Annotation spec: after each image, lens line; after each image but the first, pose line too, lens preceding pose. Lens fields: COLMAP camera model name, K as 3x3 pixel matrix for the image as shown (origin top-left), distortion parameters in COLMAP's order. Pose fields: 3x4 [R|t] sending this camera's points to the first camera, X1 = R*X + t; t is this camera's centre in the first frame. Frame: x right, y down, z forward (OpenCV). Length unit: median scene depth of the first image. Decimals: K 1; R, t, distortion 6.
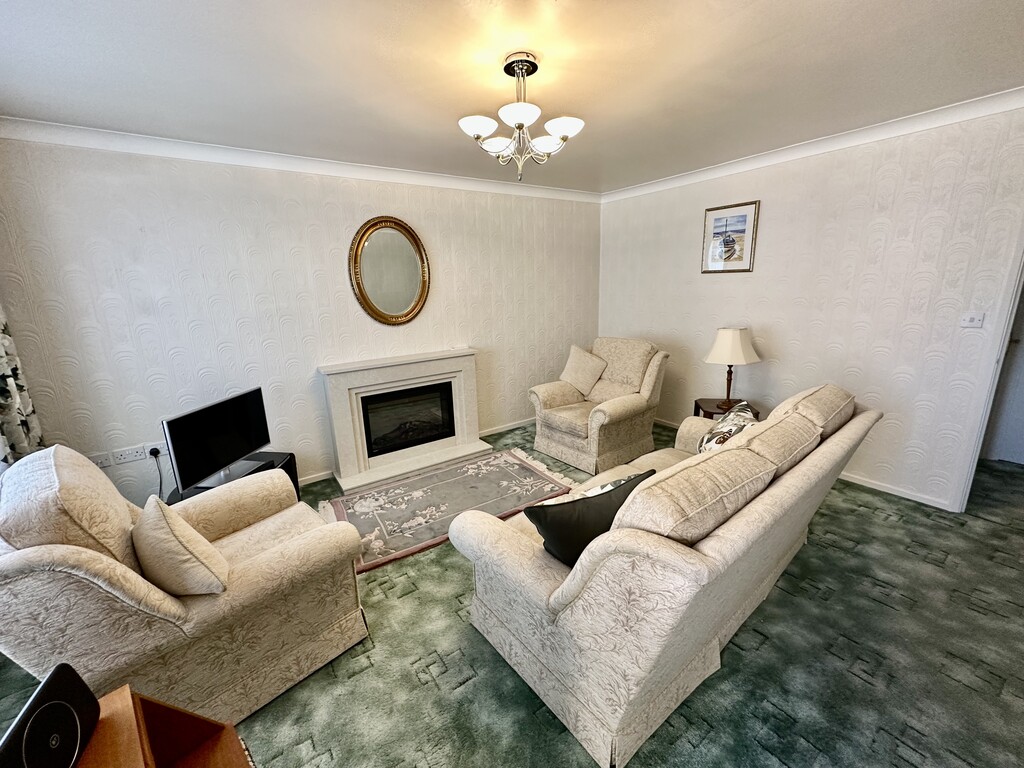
lens RADIAL K [[408.5, 0, 509.6], [0, 408.5, 382.4], [0, 0, 1]] dist [-0.003764, 0.001189]
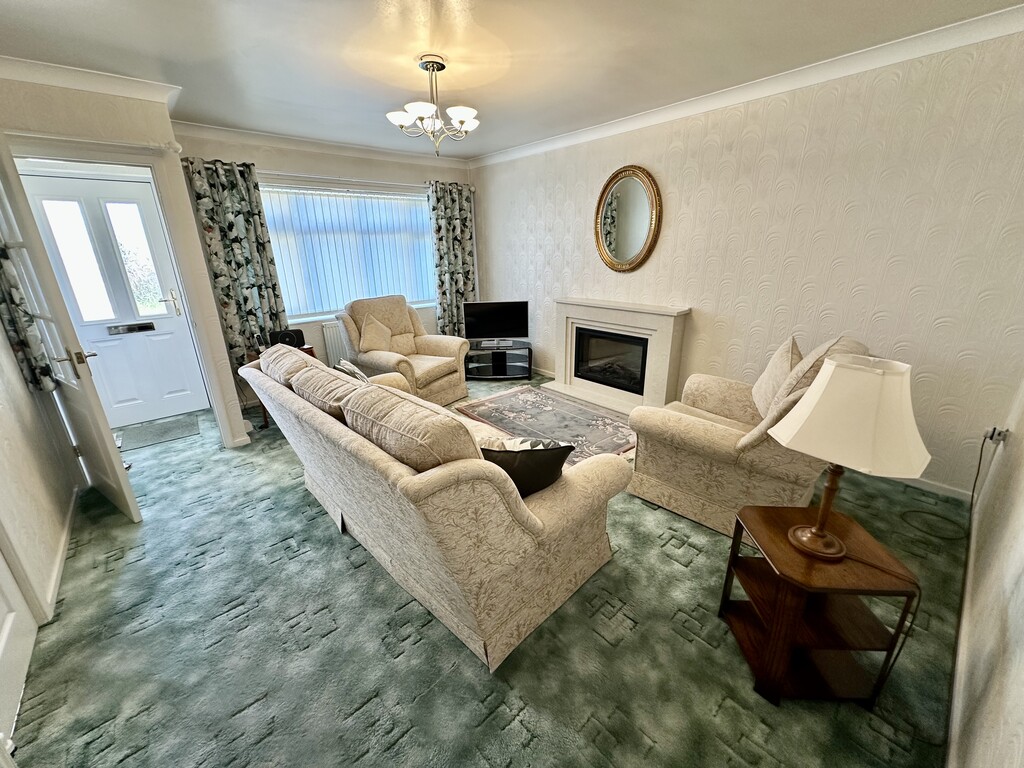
lens RADIAL K [[408.5, 0, 510.2], [0, 408.5, 383.1], [0, 0, 1]] dist [-0.003764, 0.001189]
pose [[0.118798, 0.345495, -0.930871, 0.911510], [-0.219583, 0.923439, 0.314714, -0.167164], [0.968334, 0.167016, 0.185568, 0.660359]]
